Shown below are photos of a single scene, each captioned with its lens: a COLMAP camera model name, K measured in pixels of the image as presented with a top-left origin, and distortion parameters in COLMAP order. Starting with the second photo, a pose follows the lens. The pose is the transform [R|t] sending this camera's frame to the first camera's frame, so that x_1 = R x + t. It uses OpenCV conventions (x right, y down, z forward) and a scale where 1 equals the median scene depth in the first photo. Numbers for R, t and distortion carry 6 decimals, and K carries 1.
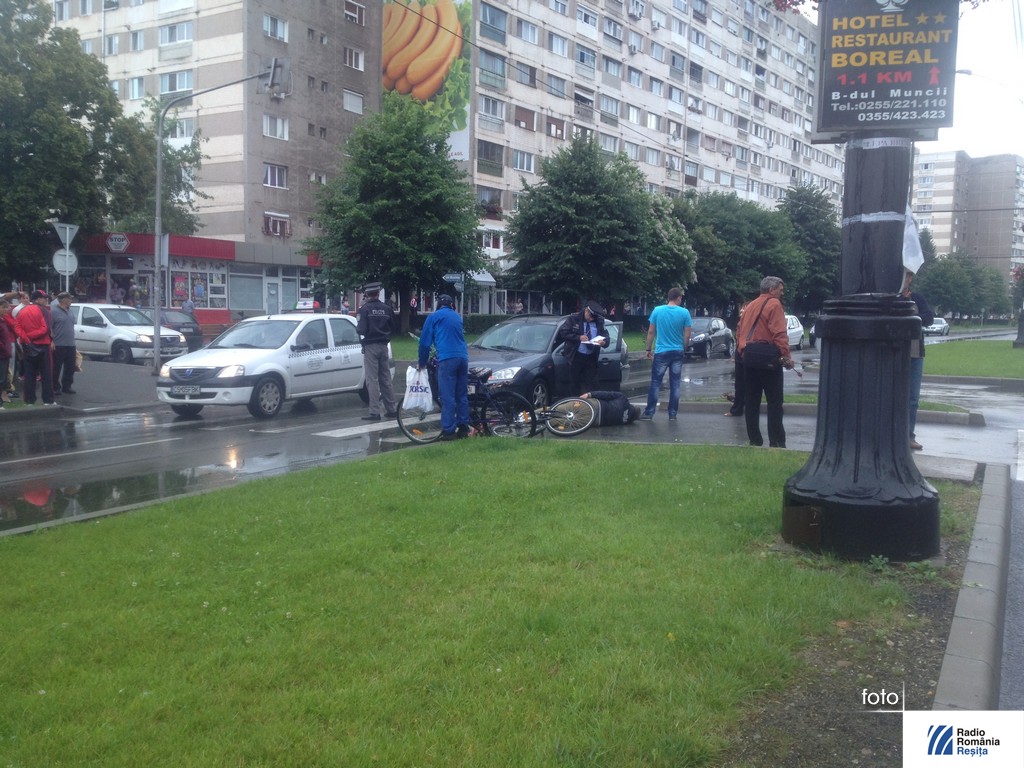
lens RADIAL K [[977.6, 0, 508.8], [0, 977.6, 379.3], [0, 0, 1]] dist [0.211231, -0.455421]
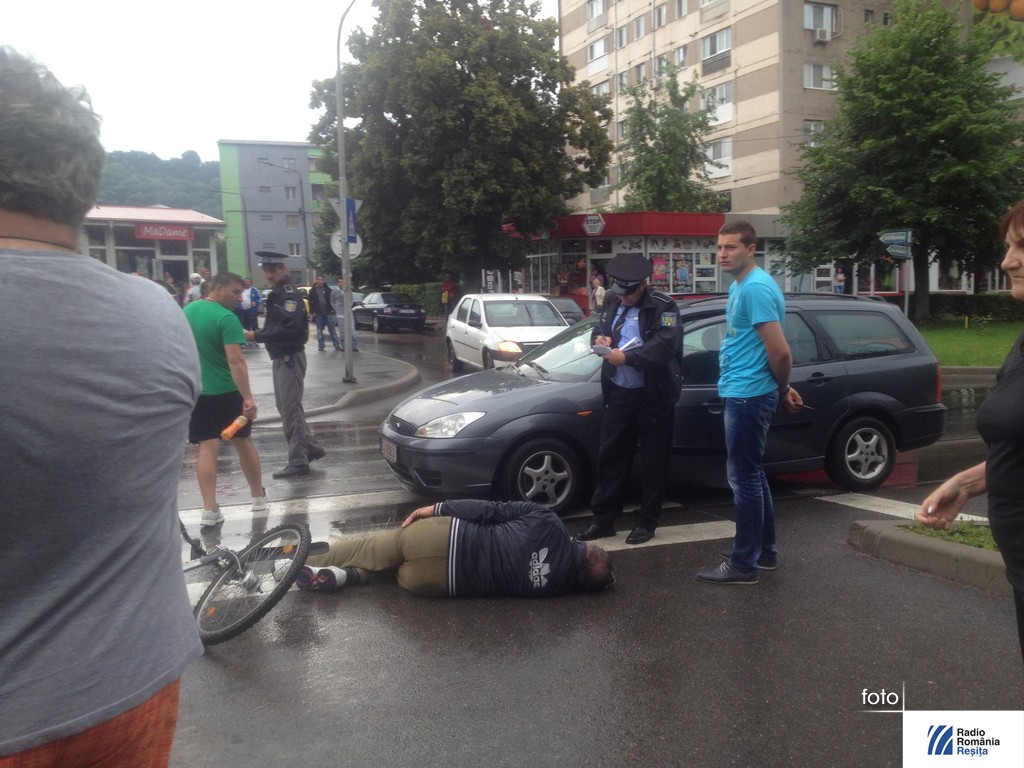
lens RADIAL K [[1041.5, 0, 512.0], [0, 1041.5, 384.0], [0, 0, 1]] dist [0.001861, -0.005714]
pose [[0.818517, 0.021704, -0.574072, 0.064842], [-0.012698, 0.999725, 0.019692, -0.007051], [0.574342, -0.008829, 0.818568, 0.129035]]
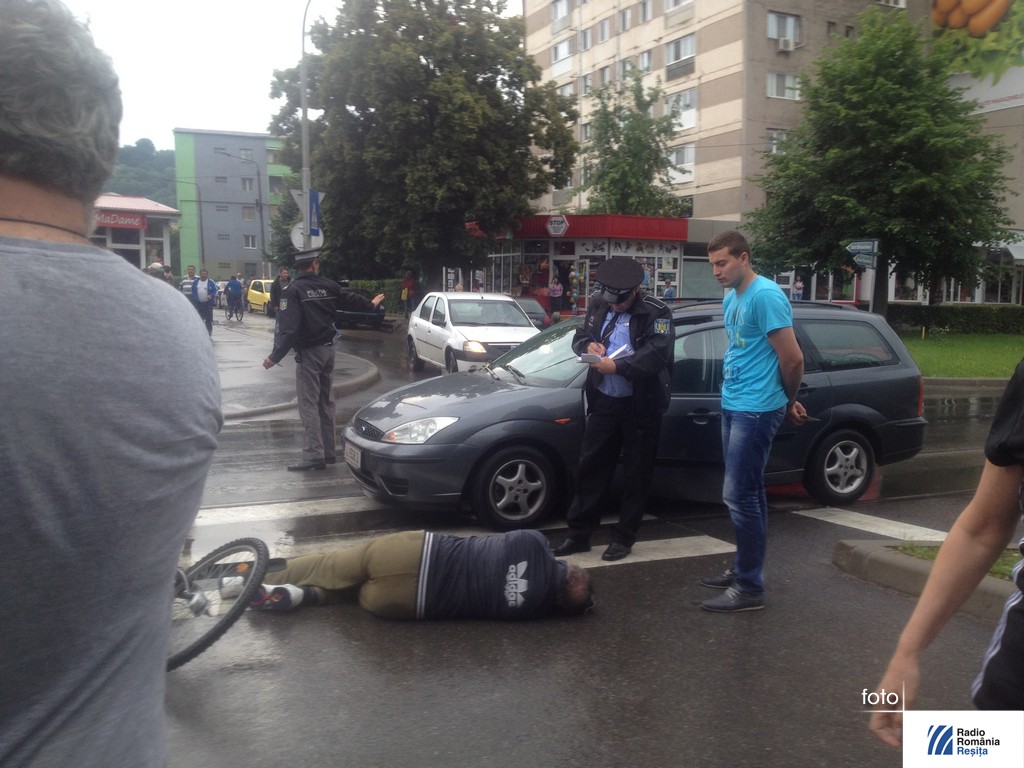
lens RADIAL K [[1033.9, 0, 530.5], [0, 1033.9, 382.7], [0, 0, 1]] dist [0.017501, -0.012272]
pose [[0.851714, 0.039932, -0.522484, 0.056801], [-0.035798, 0.999197, 0.018010, -0.007774], [0.522783, 0.003365, 0.852459, 0.134913]]
